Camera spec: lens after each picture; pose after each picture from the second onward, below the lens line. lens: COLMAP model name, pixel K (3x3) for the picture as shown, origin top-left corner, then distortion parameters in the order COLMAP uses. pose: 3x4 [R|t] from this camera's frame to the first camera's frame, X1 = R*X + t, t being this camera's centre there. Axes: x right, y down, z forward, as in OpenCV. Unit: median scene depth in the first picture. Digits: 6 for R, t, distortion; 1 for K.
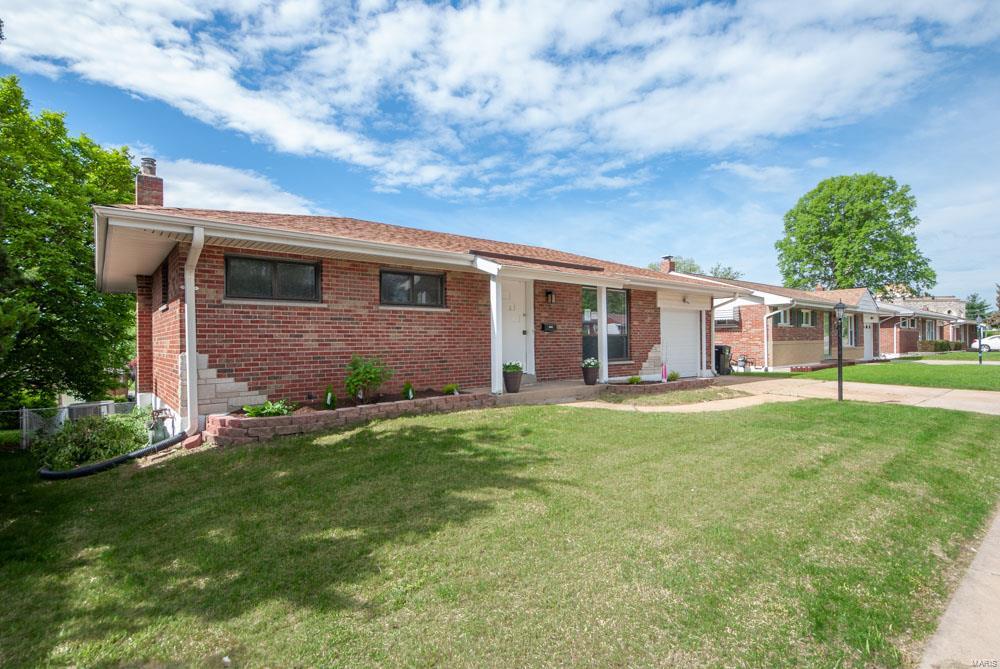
lens RADIAL K [[474.9, 0, 500.0], [0, 474.9, 334.5], [0, 0, 1]] dist [0.000583, 0.000058]
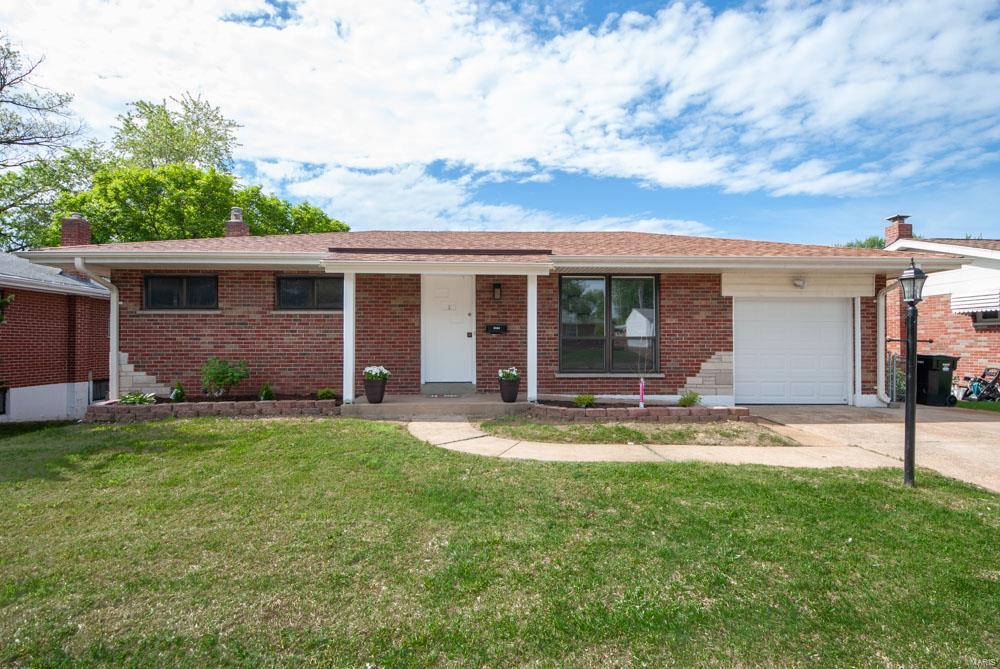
lens RADIAL K [[447.9, 0, 500.0], [0, 447.9, 334.5], [0, 0, 1]] dist [0.001539, -0.000041]
pose [[0.804900, -0.008168, -0.593355, 0.737163], [0.001968, 0.999937, -0.011095, 0.005075], [0.593408, 0.007763, 0.804865, 0.482897]]
